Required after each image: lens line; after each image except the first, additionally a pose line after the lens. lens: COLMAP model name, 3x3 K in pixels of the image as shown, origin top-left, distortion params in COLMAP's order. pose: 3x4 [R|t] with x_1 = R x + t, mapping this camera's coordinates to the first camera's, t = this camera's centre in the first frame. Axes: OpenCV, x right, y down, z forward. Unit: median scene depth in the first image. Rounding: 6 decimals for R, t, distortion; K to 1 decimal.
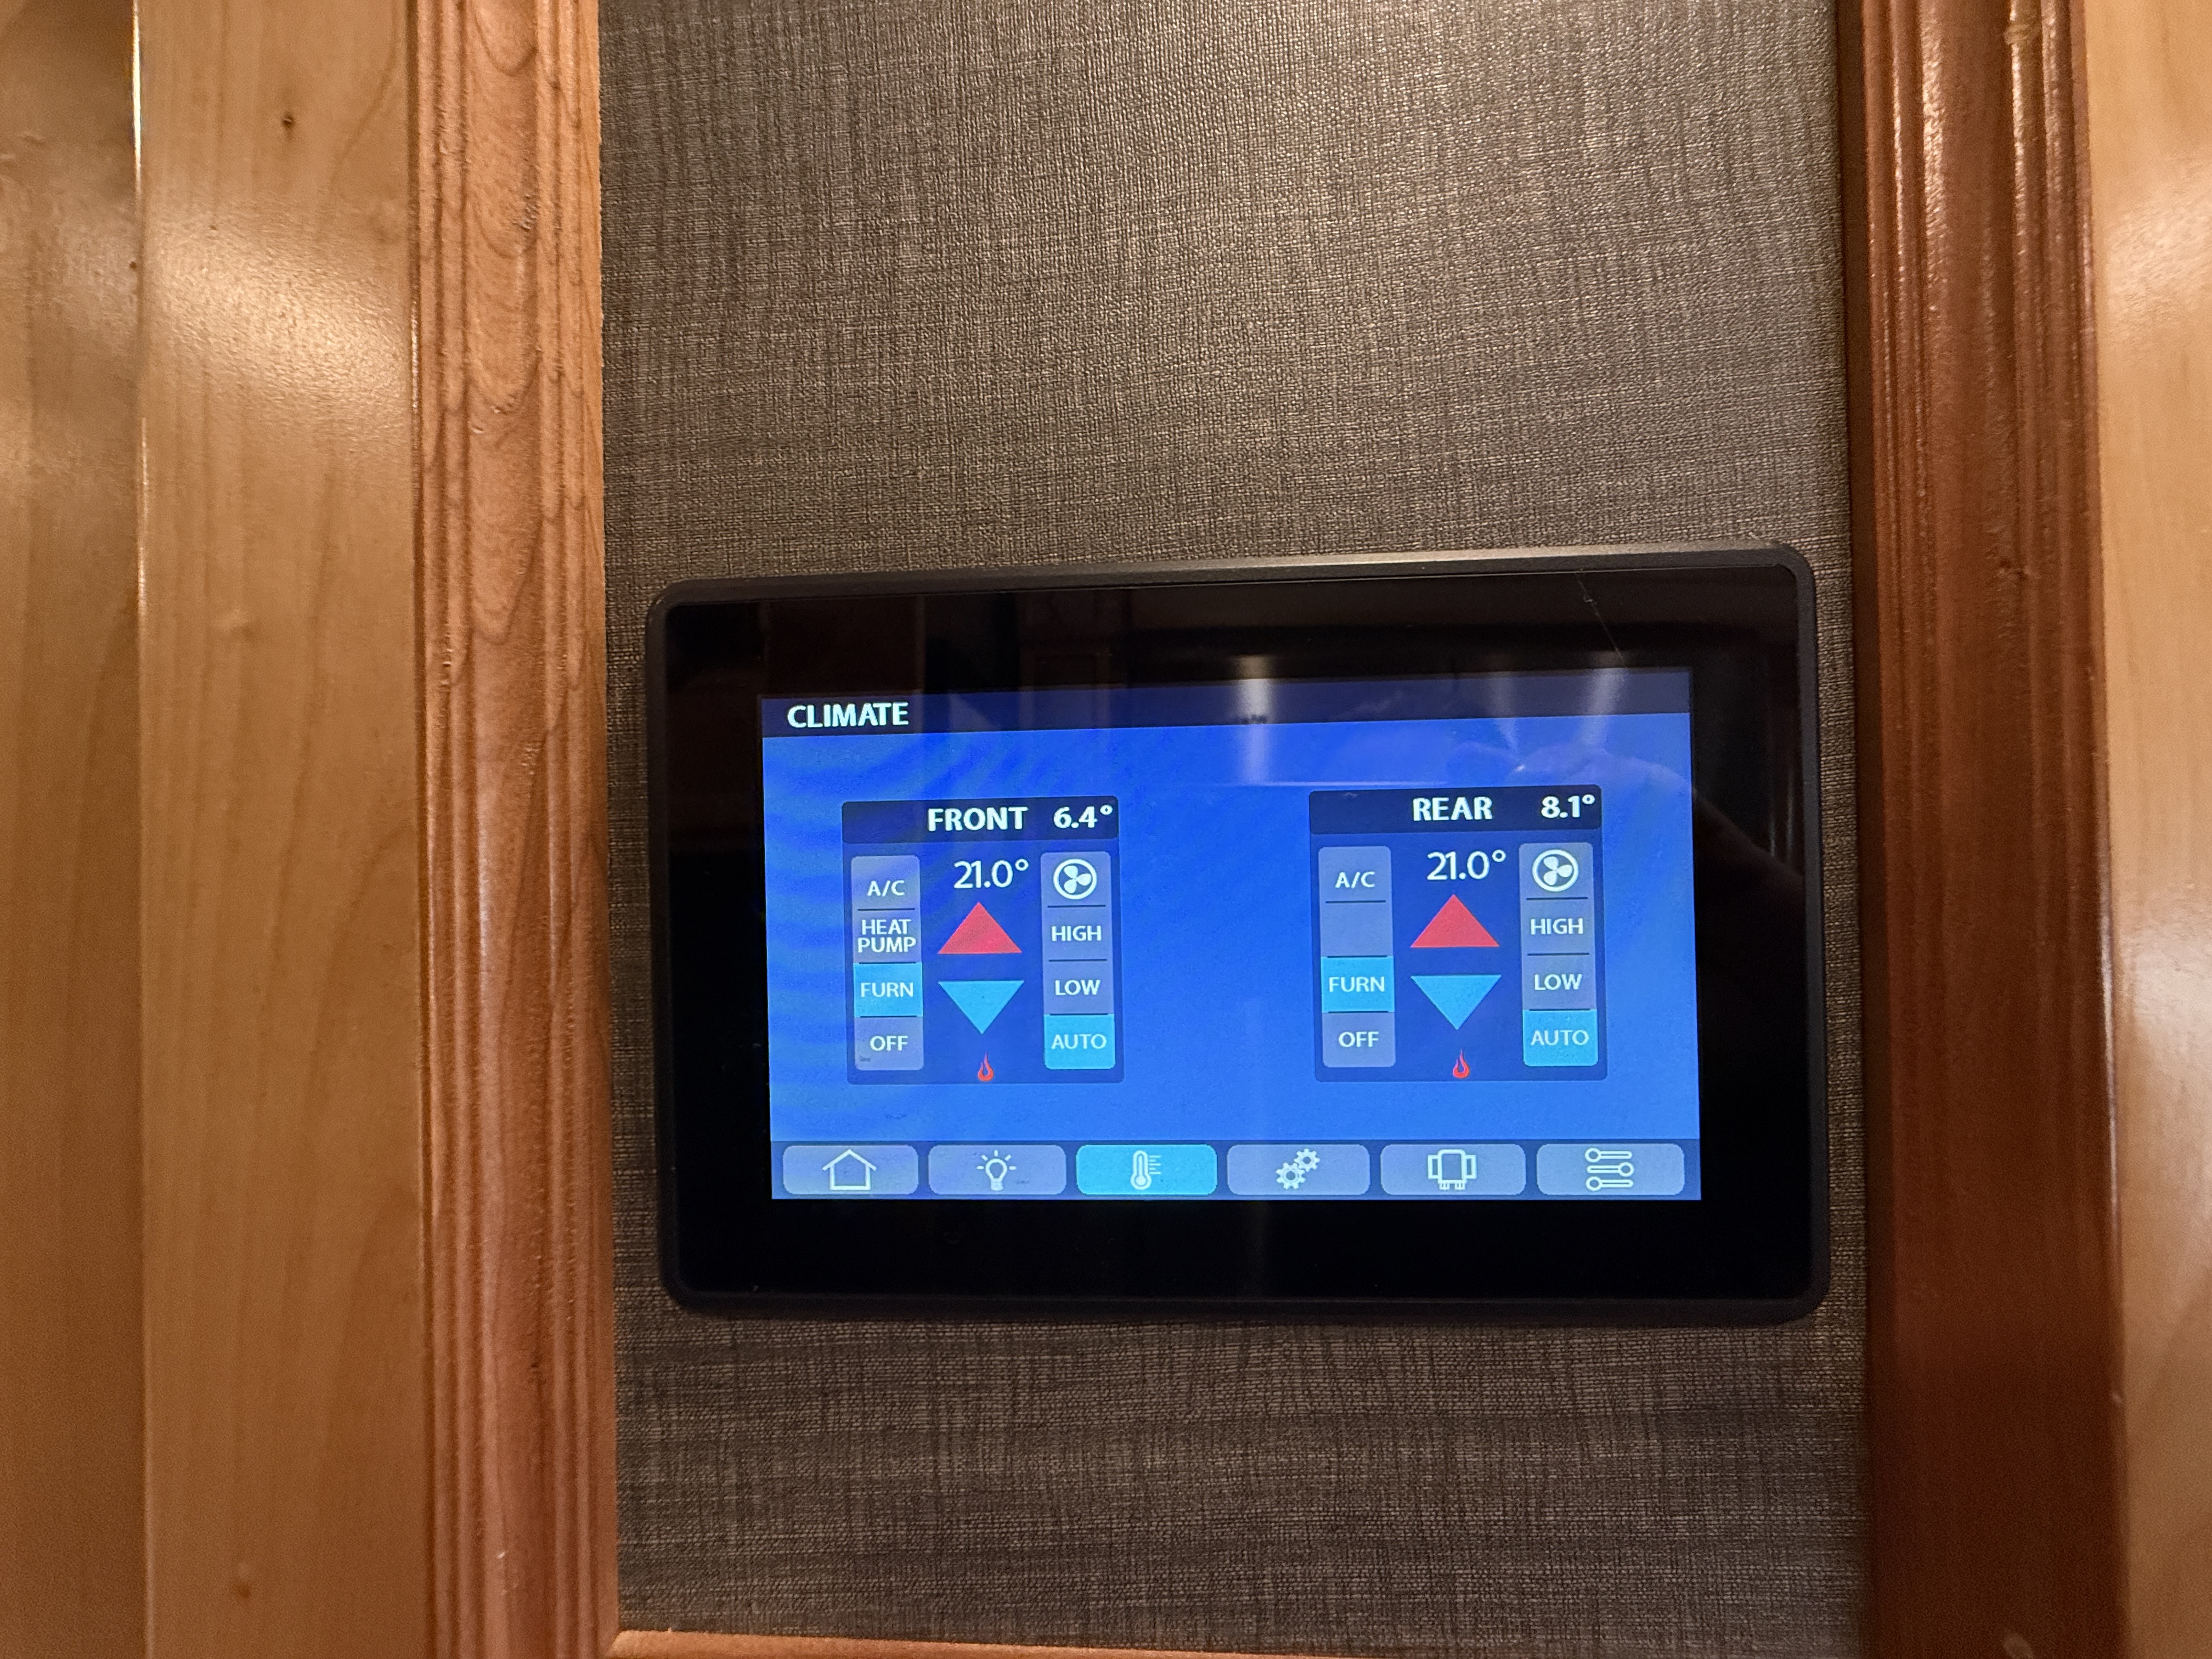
lens RADIAL K [[902.5, 0, 1096.7], [0, 902.5, 809.7], [0, 0, 1]] dist [-0.002361, -0.000485]
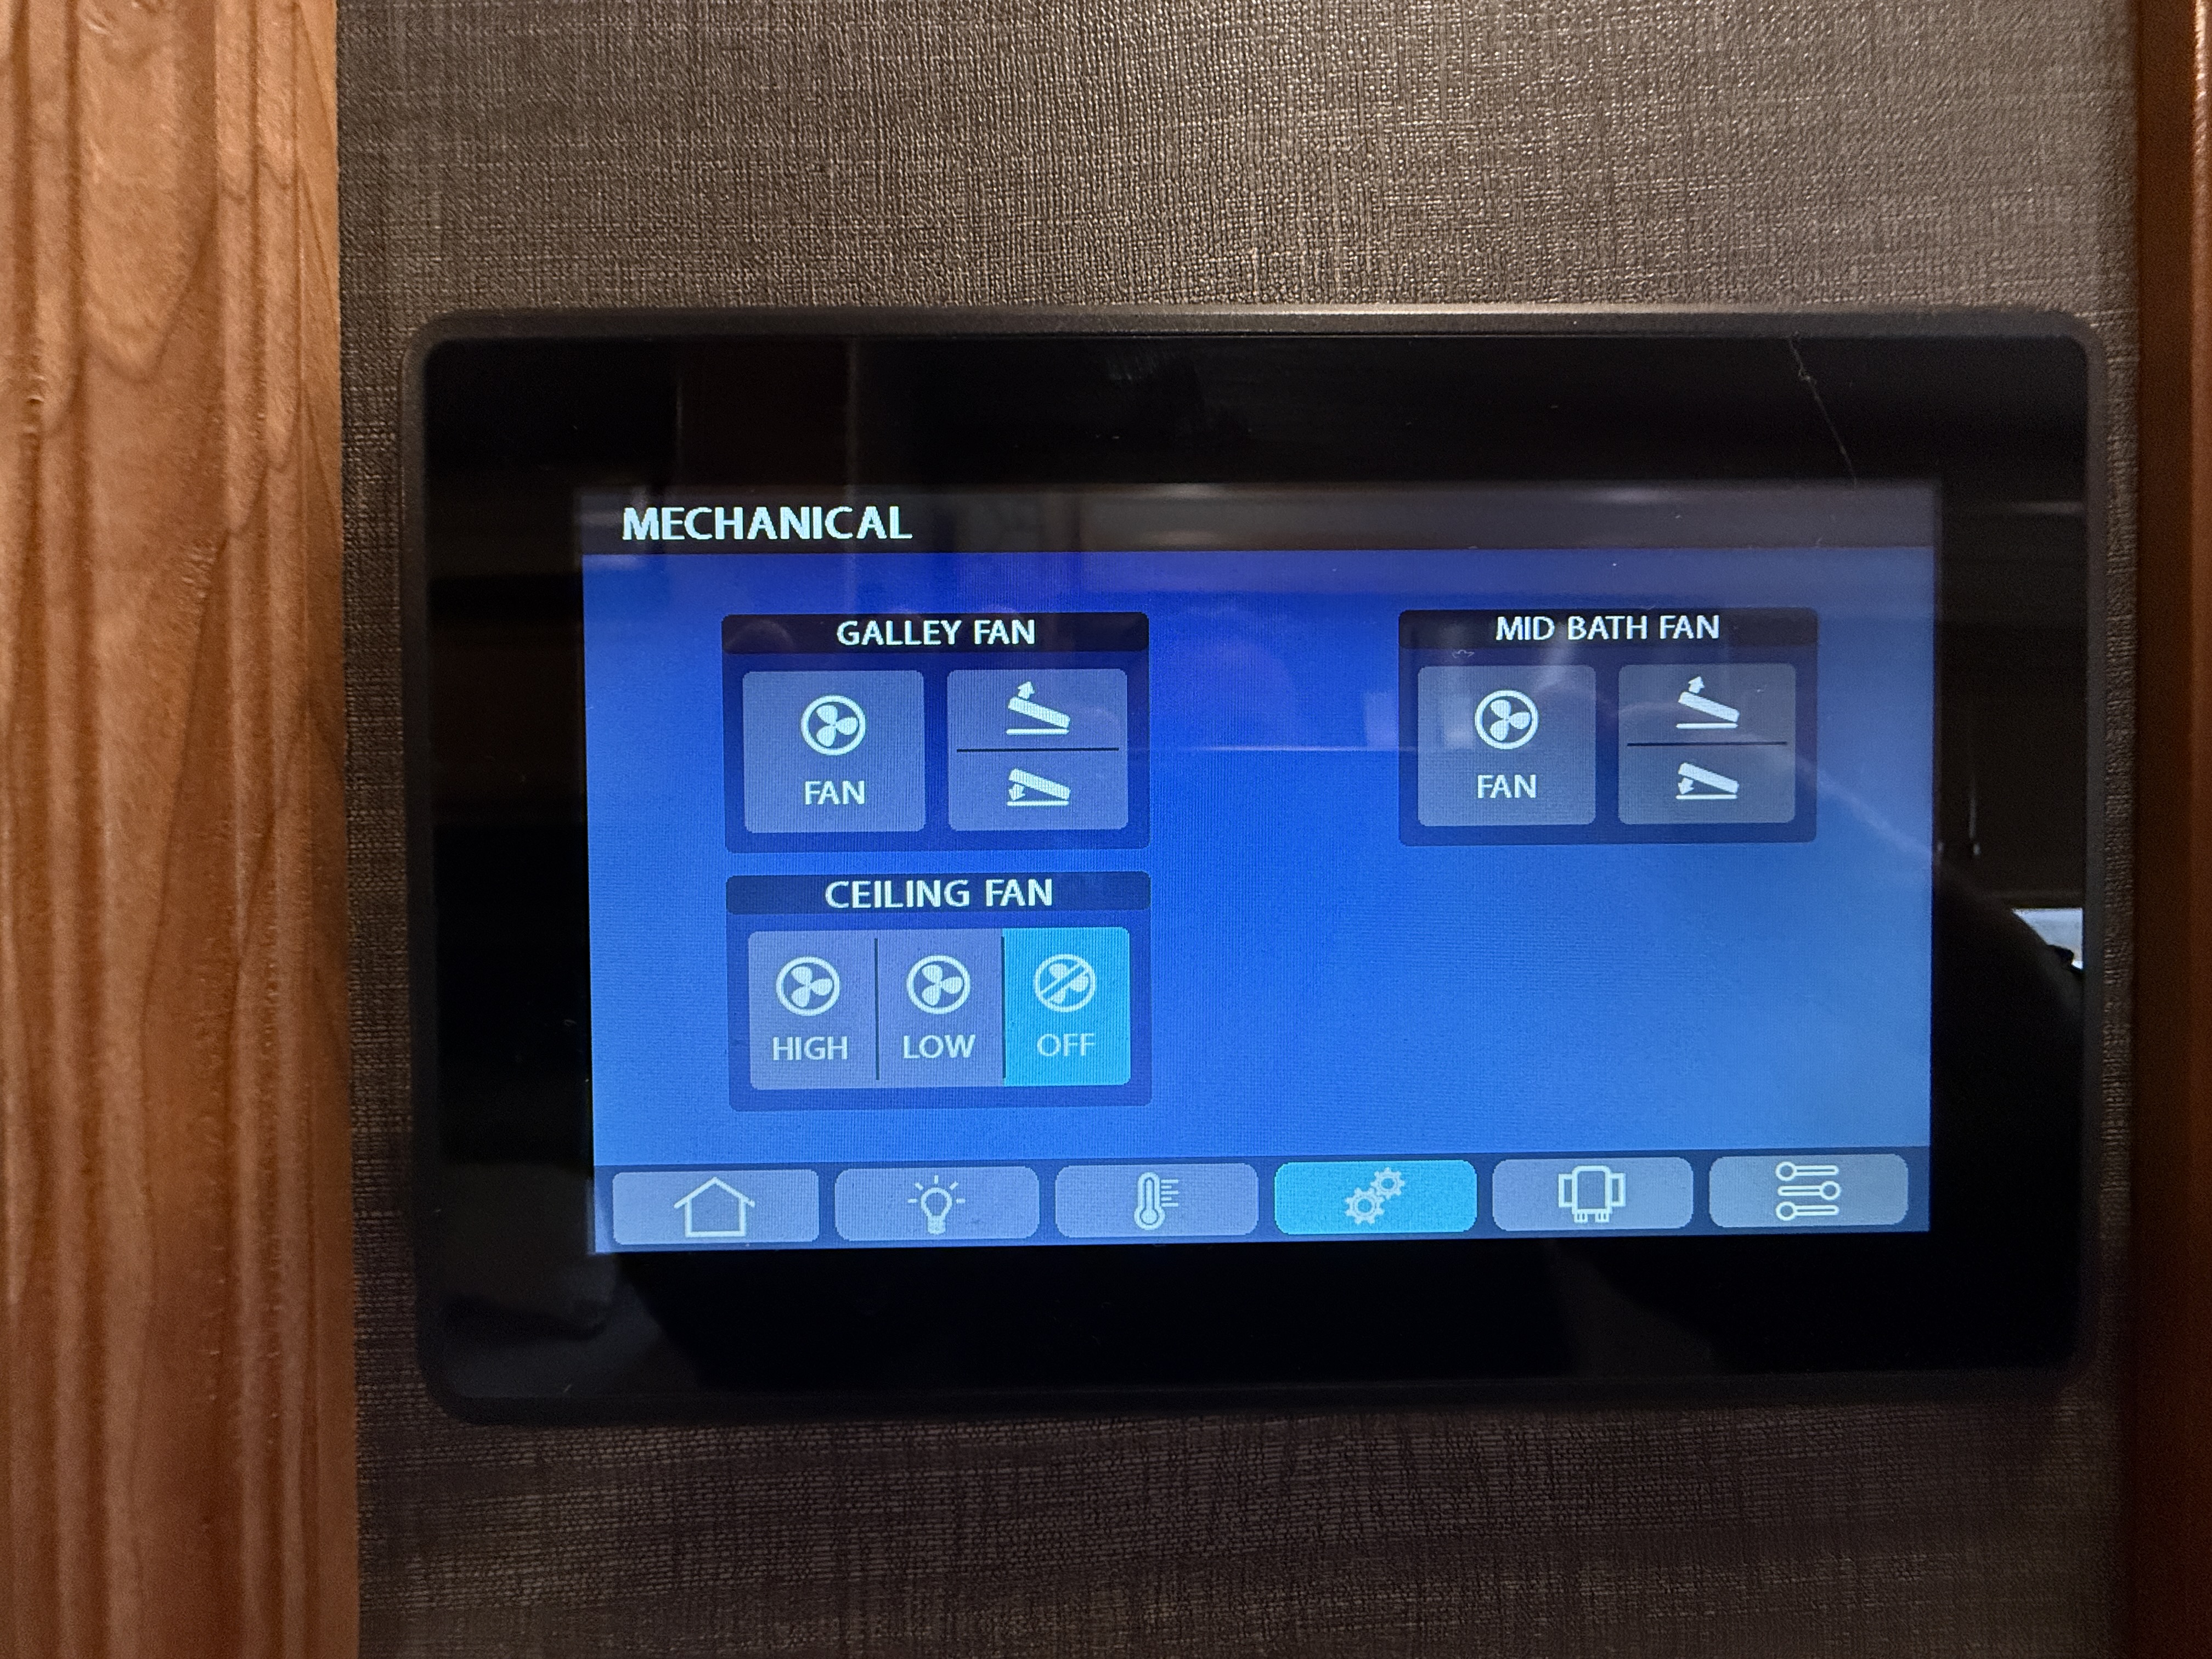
lens RADIAL K [[902.5, 0, 1099.1], [0, 902.5, 811.0], [0, 0, 1]] dist [-0.002361, -0.000485]
pose [[0.997733, 0.011454, 0.066312, -0.037704], [-0.012538, 0.999794, 0.015944, 0.092556], [-0.066116, -0.016739, 0.997672, 0.323902]]
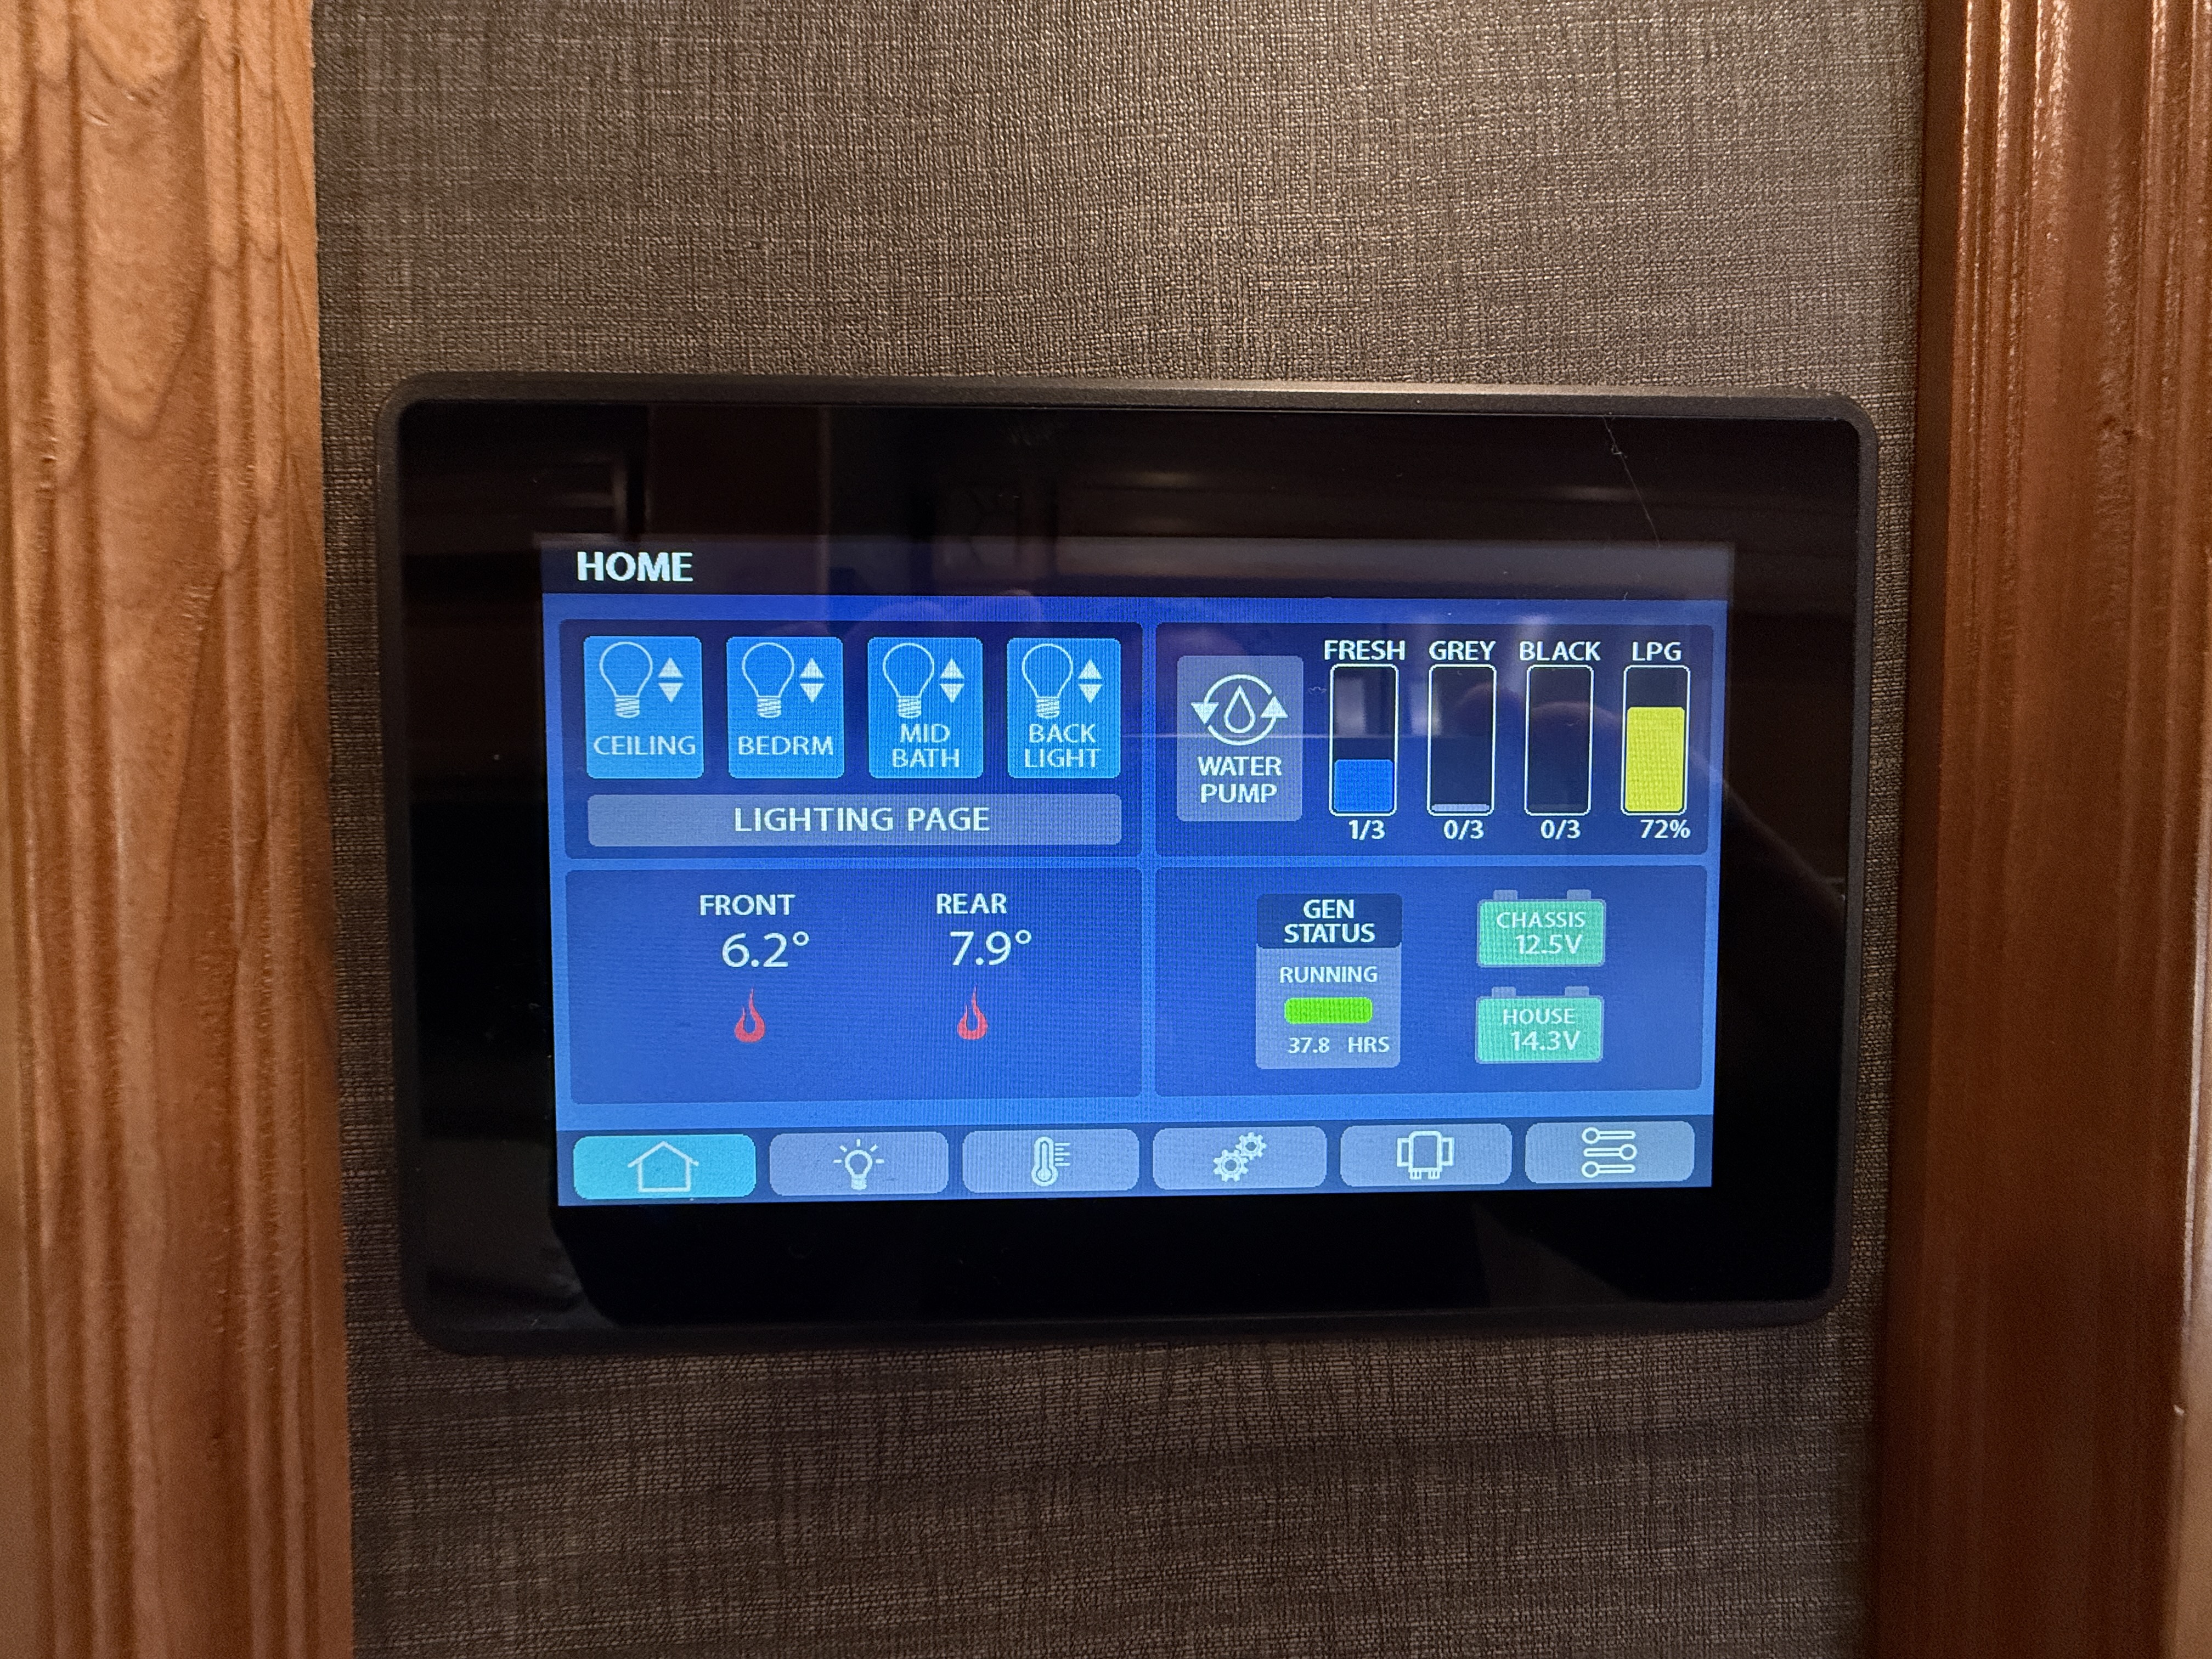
lens RADIAL K [[902.5, 0, 1103.0], [0, 902.5, 810.1], [0, 0, 1]] dist [-0.002361, -0.000485]
pose [[0.995898, 0.017504, 0.088773, 0.024756], [-0.021118, 0.998979, 0.039936, 0.059168], [-0.087983, -0.041647, 0.995251, 0.221318]]
